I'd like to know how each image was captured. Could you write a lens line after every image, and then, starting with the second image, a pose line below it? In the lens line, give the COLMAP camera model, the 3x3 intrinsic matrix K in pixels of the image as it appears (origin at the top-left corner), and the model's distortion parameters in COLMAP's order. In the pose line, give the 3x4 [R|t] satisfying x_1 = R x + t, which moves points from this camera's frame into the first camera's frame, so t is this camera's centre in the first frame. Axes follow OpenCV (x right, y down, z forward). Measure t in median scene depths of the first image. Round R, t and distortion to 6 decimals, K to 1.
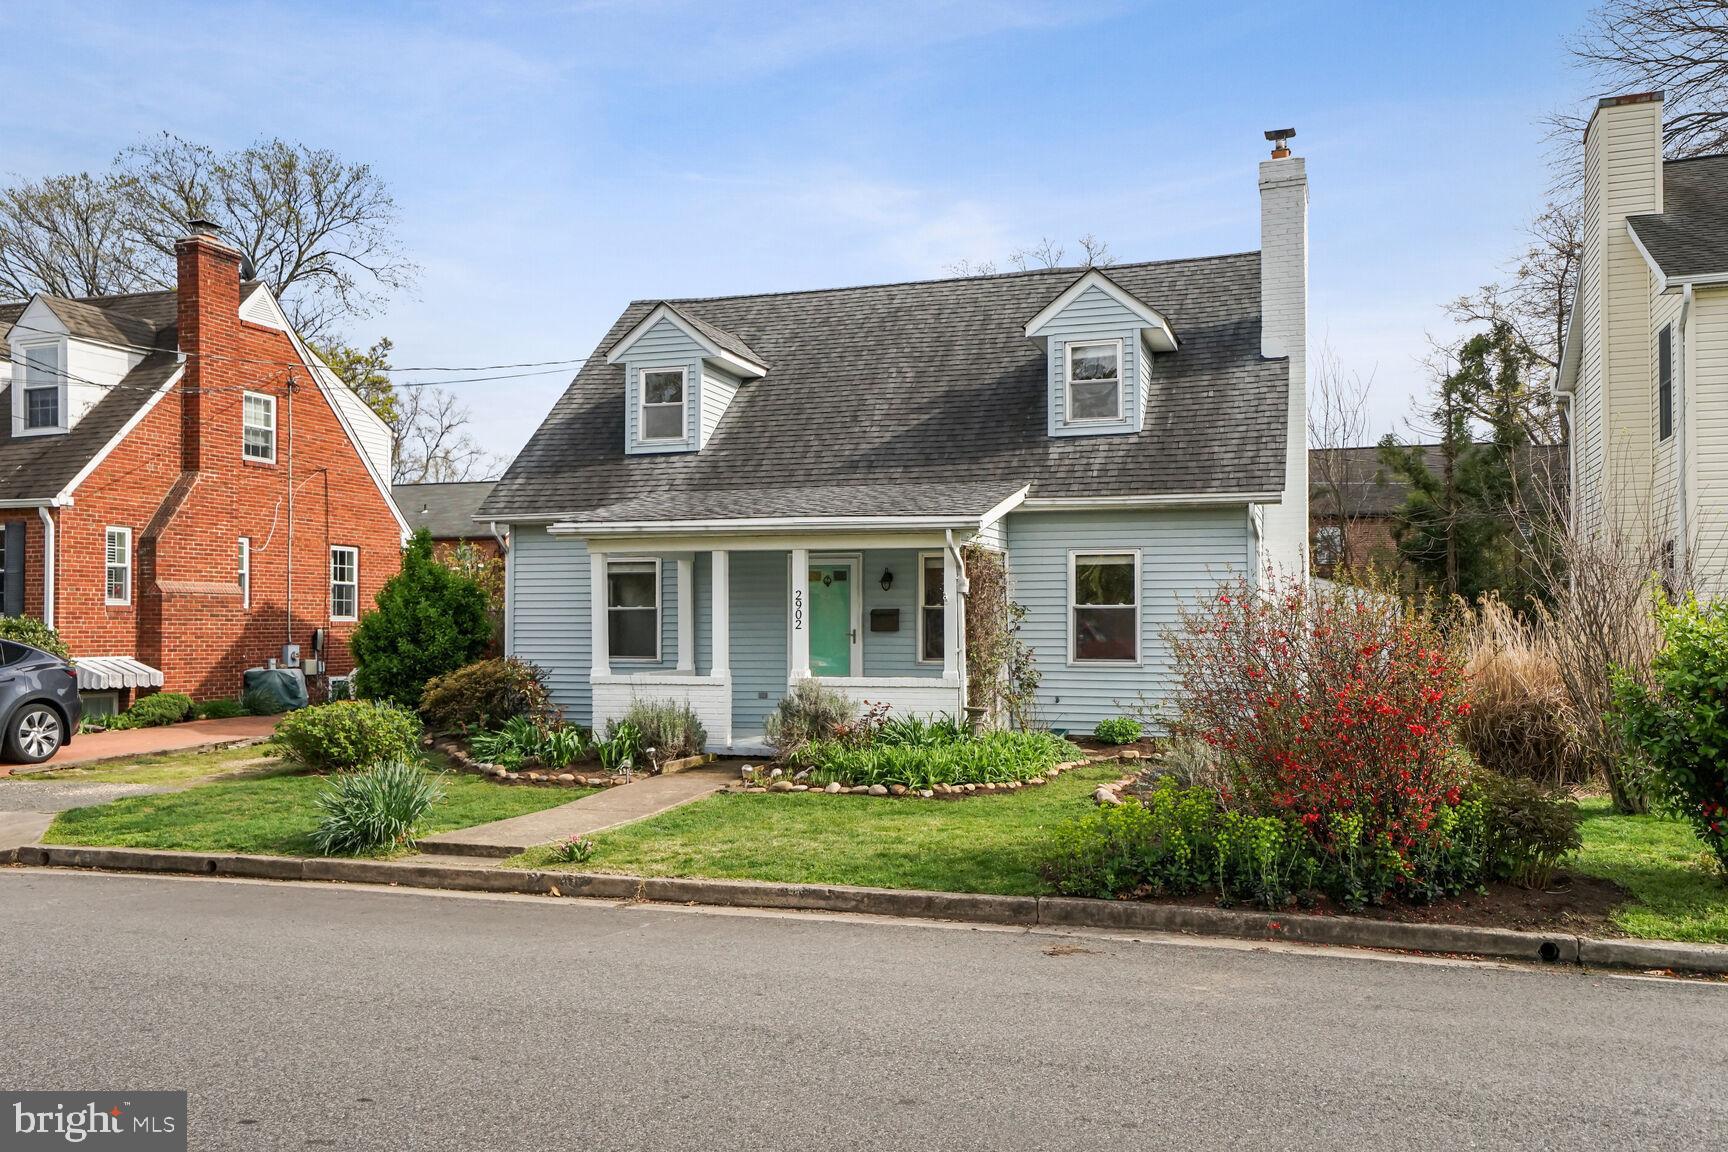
lens RADIAL K [[1462.4, 0, 859.0], [0, 1462.4, 604.0], [0, 0, 1]] dist [-0.001827, 0.102361]
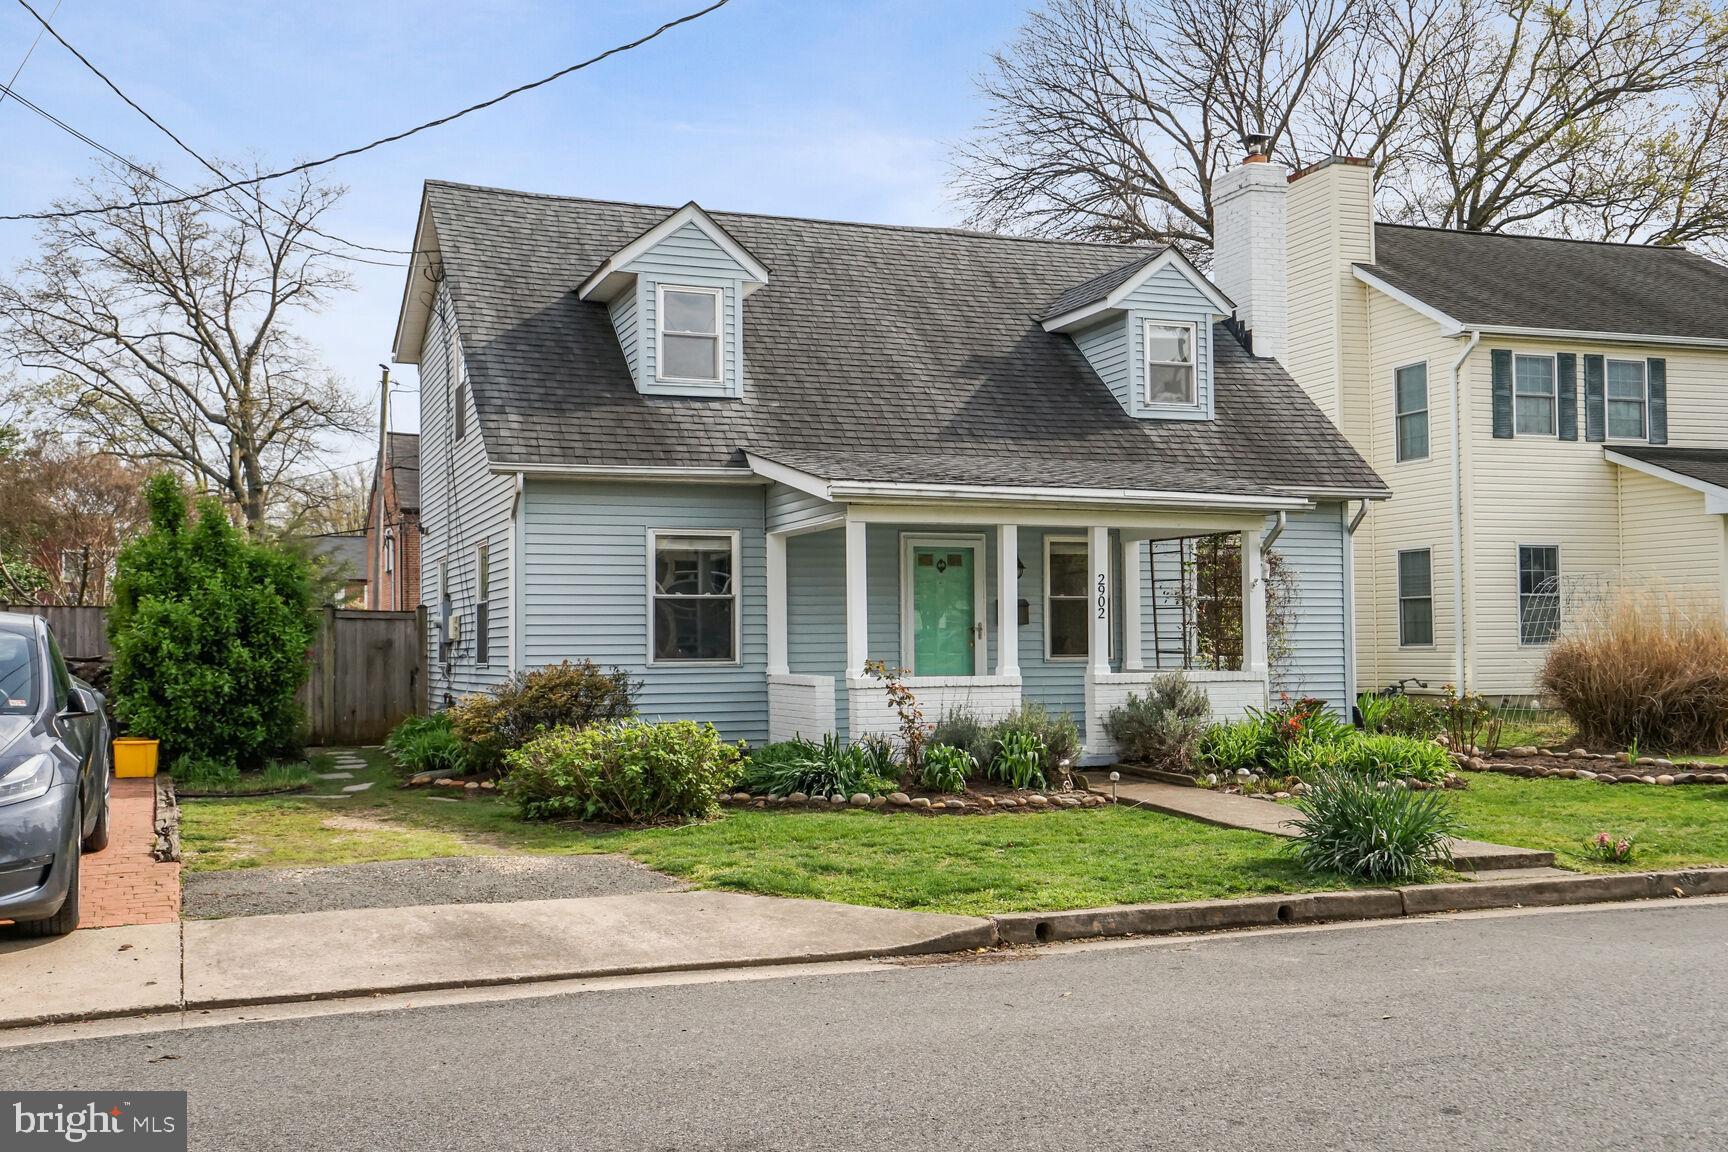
lens RADIAL K [[1702.8, 0, 864.0], [0, 1702.8, 576.0], [0, 0, 1]] dist [0.035691, 0.109228]
pose [[0.767302, 0.020082, 0.640972, -0.706071], [-0.002978, 0.999610, -0.027753, 0.018111], [-0.641279, 0.019386, 0.767063, 0.276685]]
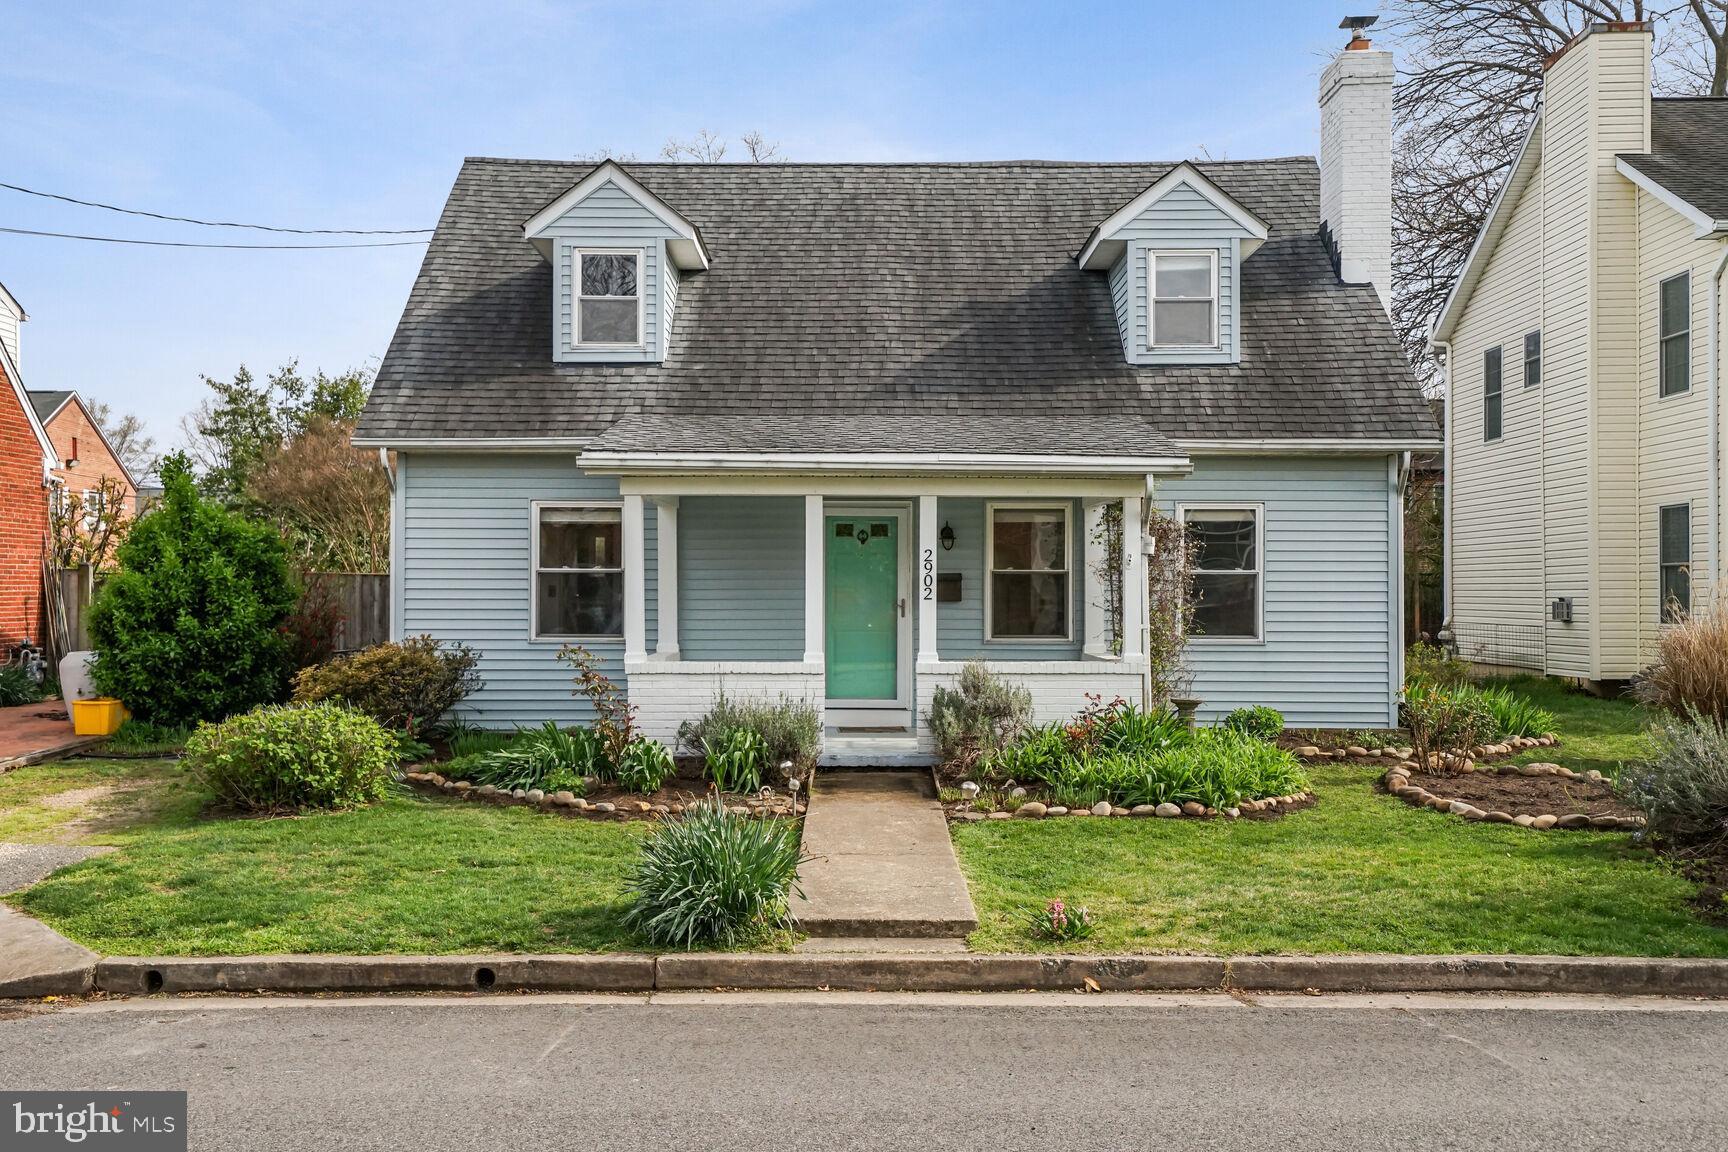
lens RADIAL K [[1677.4, 0, 864.0], [0, 1677.4, 576.0], [0, 0, 1]] dist [0.038558, 0.077322]
pose [[0.948651, 0.005455, 0.316277, -0.310565], [-0.007930, 0.999947, 0.006539, -0.000692], [-0.316225, -0.008711, 0.948644, 0.155007]]
